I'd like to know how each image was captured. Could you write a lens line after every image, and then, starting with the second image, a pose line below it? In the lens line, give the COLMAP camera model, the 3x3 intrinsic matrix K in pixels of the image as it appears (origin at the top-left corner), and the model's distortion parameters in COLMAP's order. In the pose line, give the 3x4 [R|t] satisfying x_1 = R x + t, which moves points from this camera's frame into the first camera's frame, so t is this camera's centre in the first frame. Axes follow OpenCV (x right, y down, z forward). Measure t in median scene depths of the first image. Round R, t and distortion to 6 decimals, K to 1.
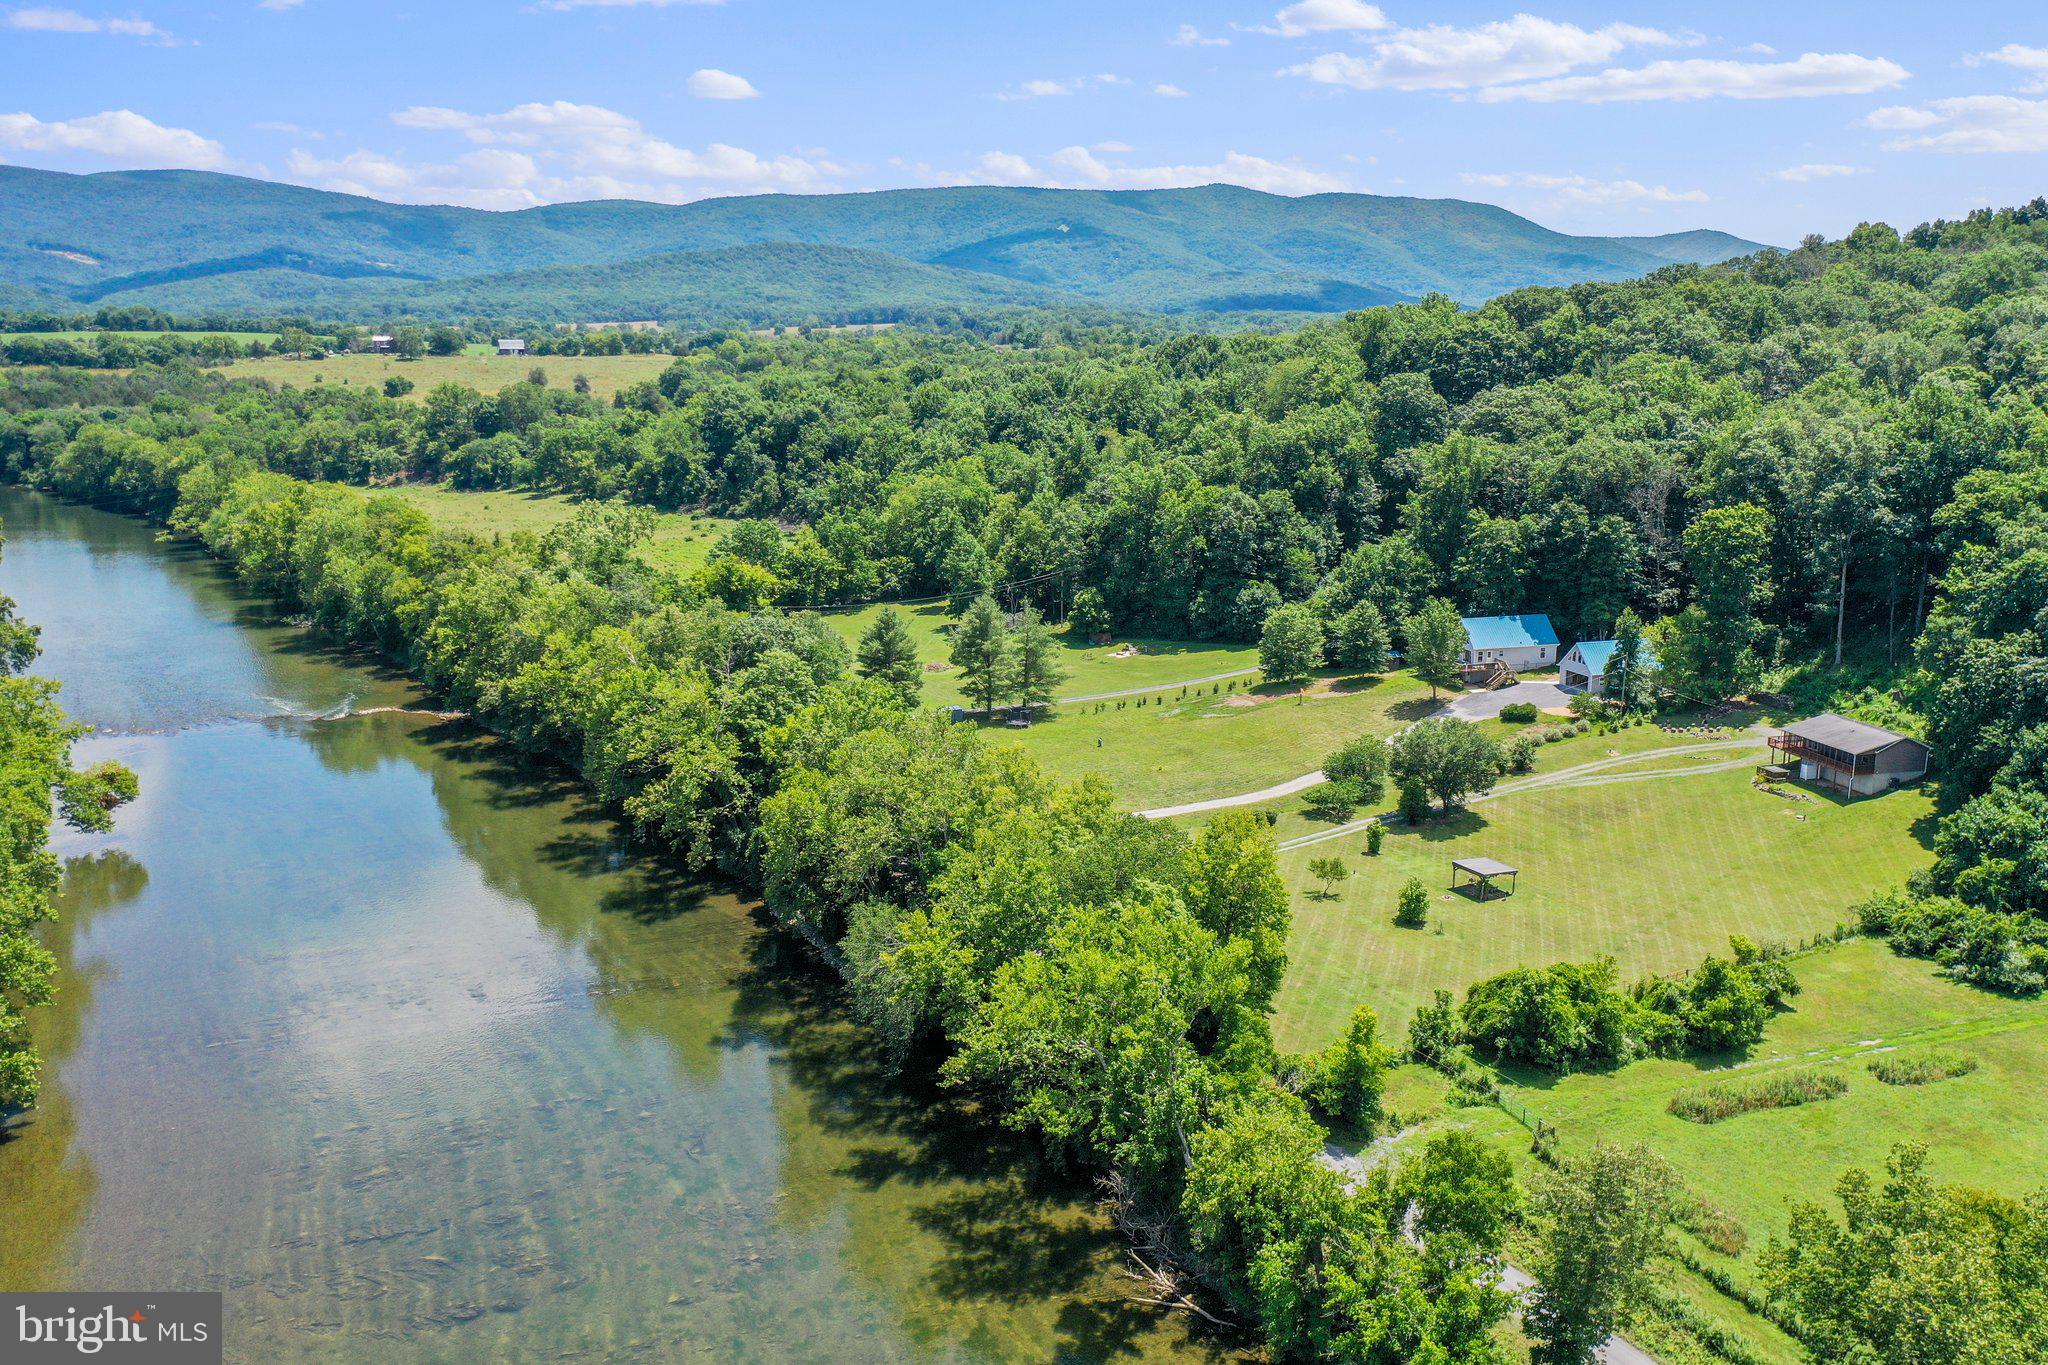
lens RADIAL K [[1619.4, 0, 1012.4], [0, 1619.4, 604.2], [0, 0, 1]] dist [-0.005169, 0.000545]
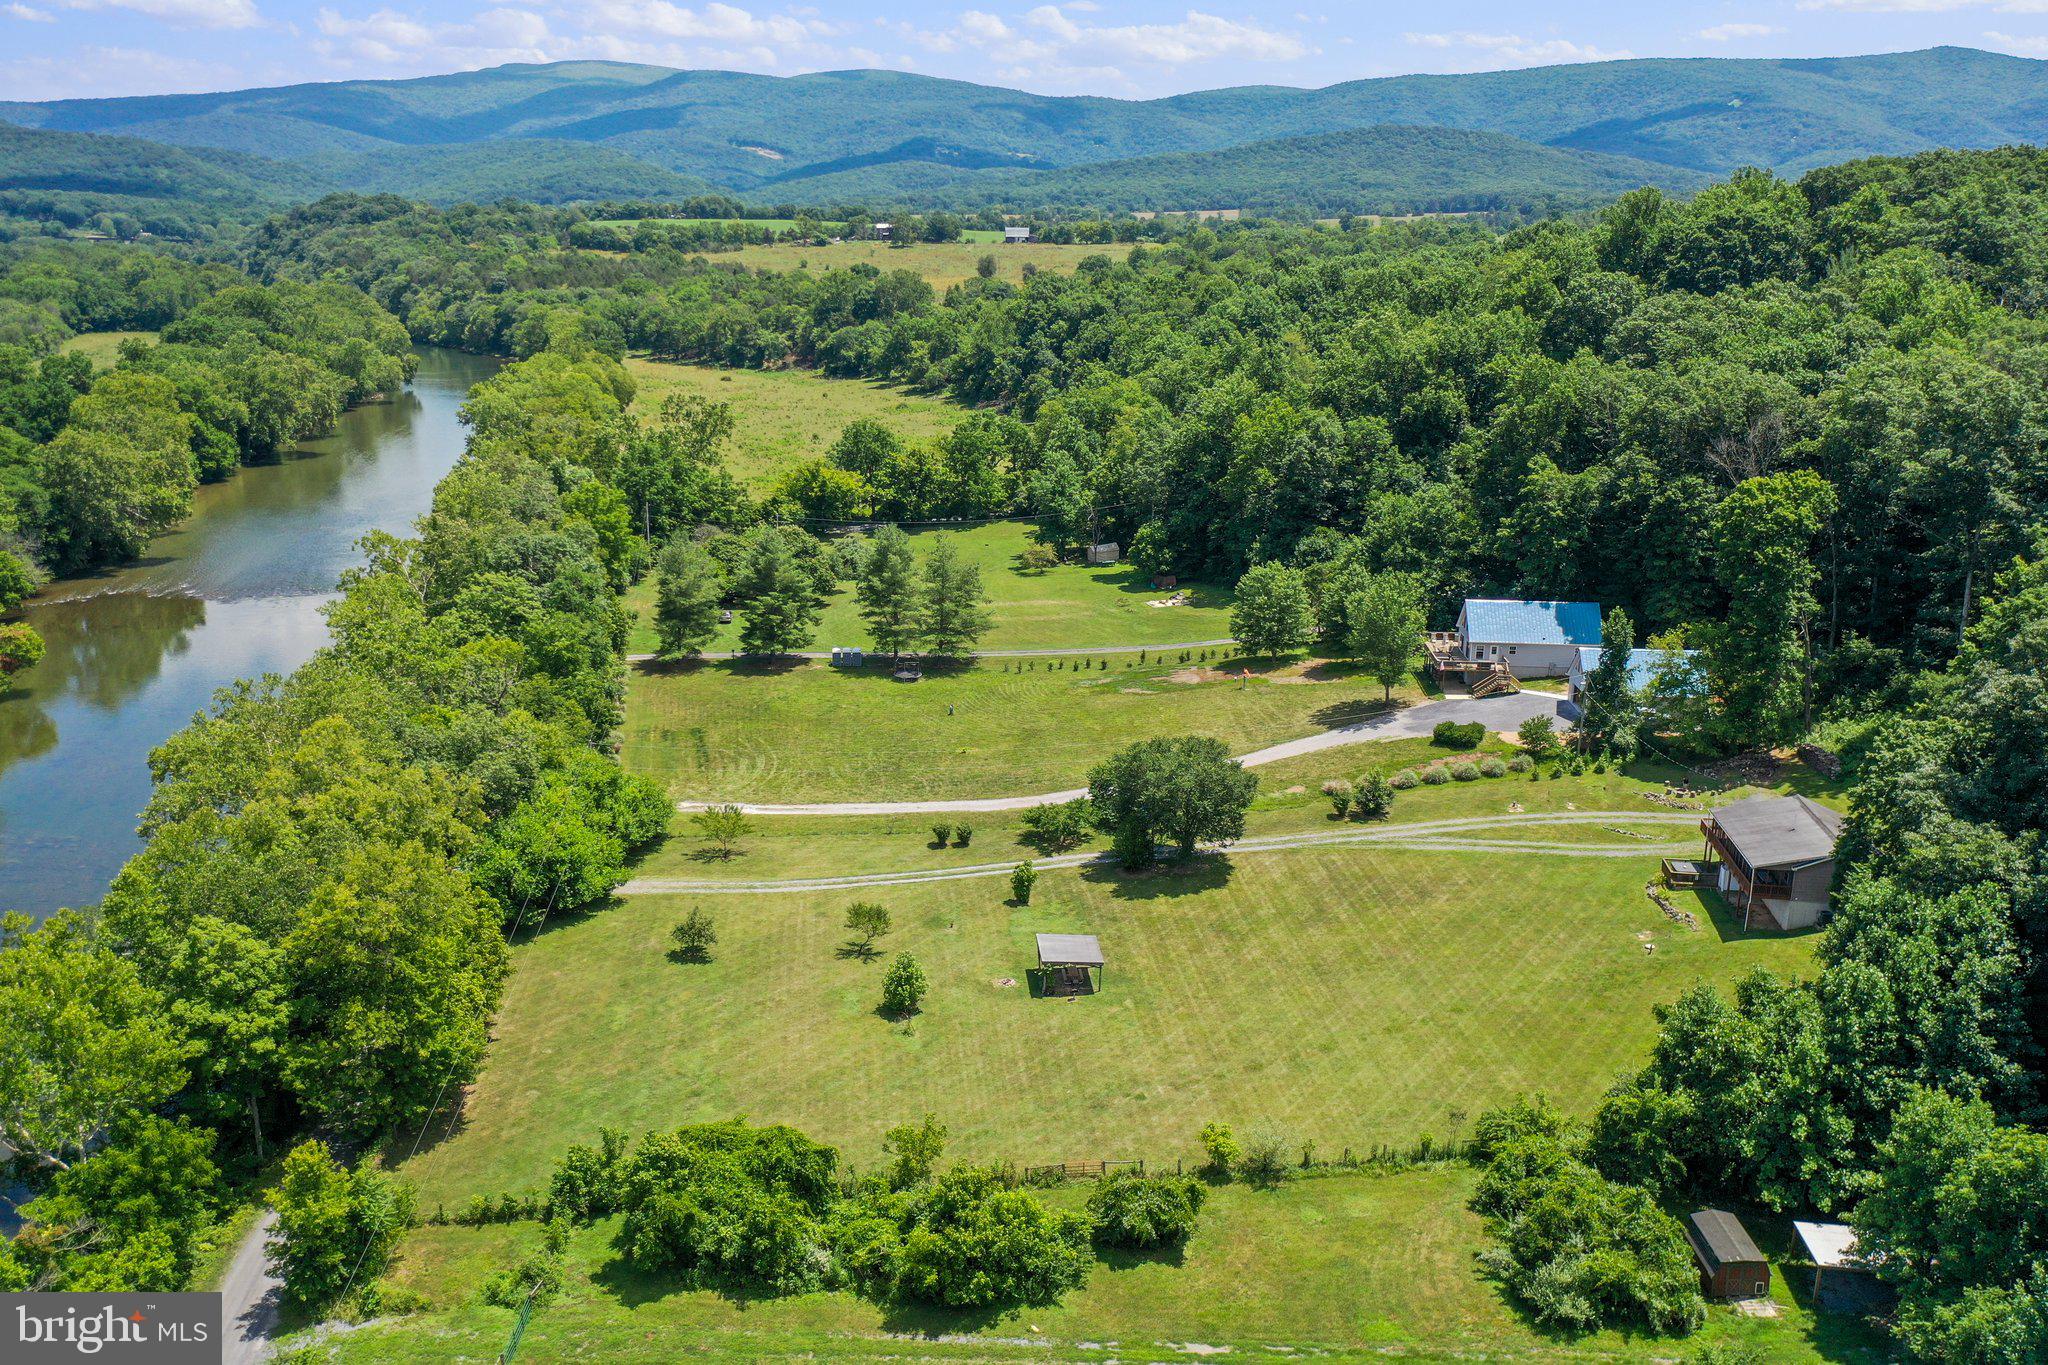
lens RADIAL K [[1619.4, 0, 1012.4], [0, 1619.4, 604.2], [0, 0, 1]] dist [-0.005169, 0.000545]
pose [[0.923421, 0.088770, -0.373382, 0.296526], [-0.063988, 0.994876, 0.078277, -0.028267], [0.378418, -0.048391, 0.924369, 0.176813]]
